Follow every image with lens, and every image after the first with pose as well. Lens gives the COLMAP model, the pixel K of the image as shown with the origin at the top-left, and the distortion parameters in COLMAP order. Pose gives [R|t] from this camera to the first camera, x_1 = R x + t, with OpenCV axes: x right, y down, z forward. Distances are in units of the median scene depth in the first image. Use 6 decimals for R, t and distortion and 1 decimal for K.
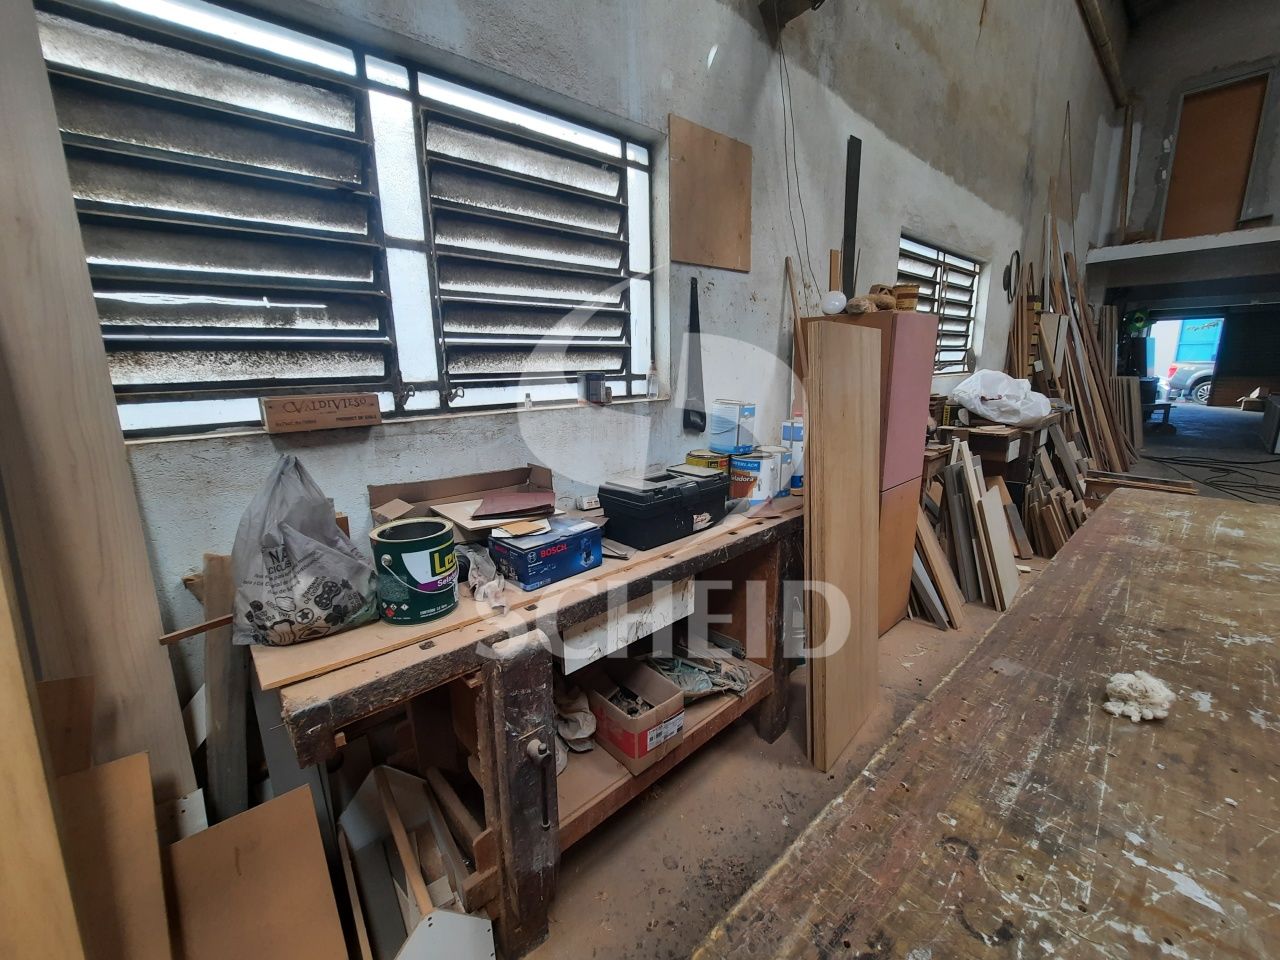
lens RADIAL K [[510.6, 0, 642.5], [0, 510.6, 473.5], [0, 0, 1]] dist [-0.016205, -0.000378]
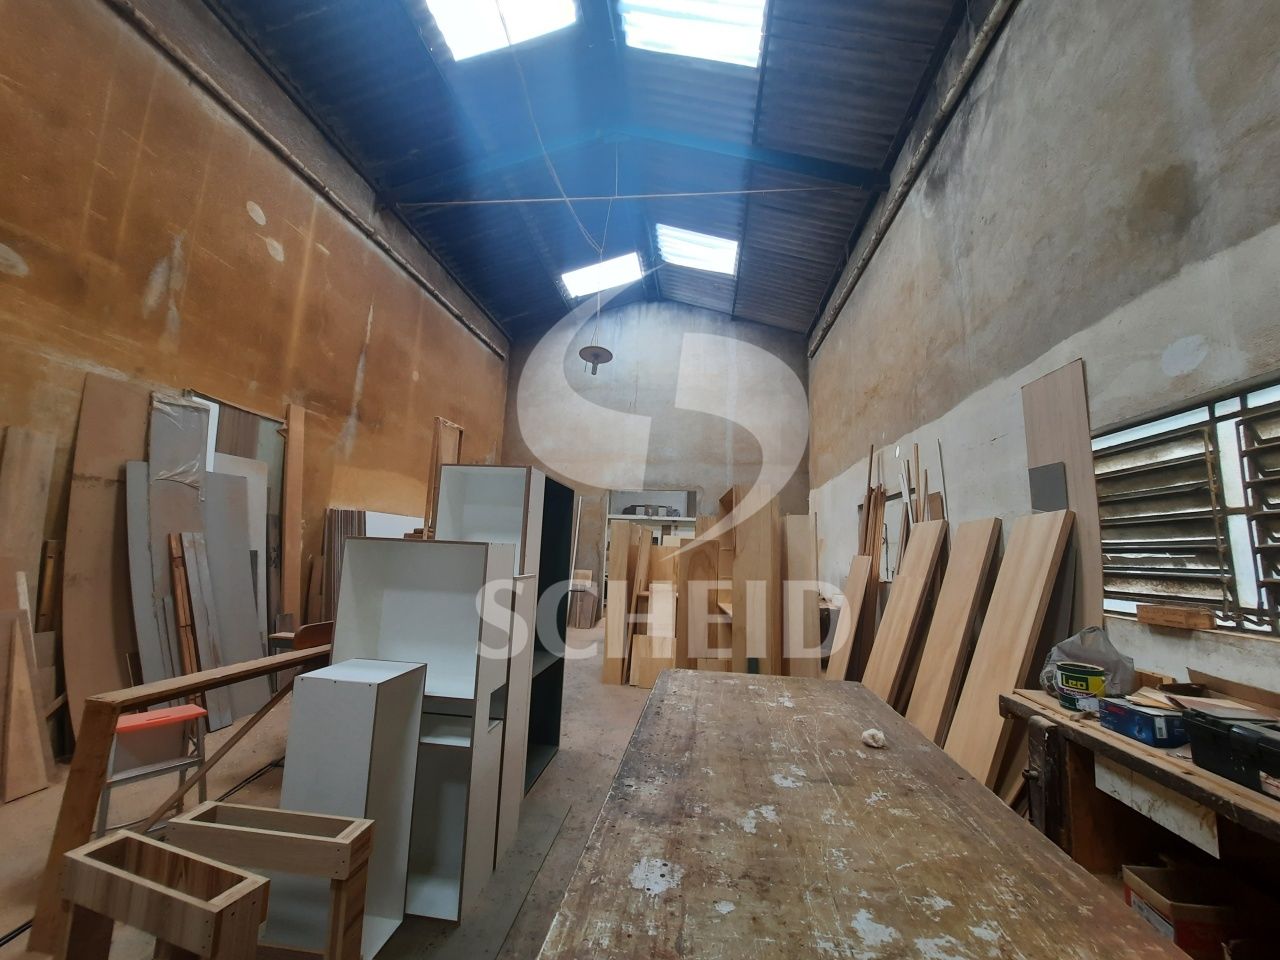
lens RADIAL K [[510.6, 0, 639.4], [0, 510.6, 474.2], [0, 0, 1]] dist [-0.016205, -0.000378]
pose [[-0.749350, -0.106160, -0.653609, 2.012267], [-0.162266, 0.986409, 0.025821, -0.368092], [0.641985, 0.125407, -0.756391, 1.122190]]
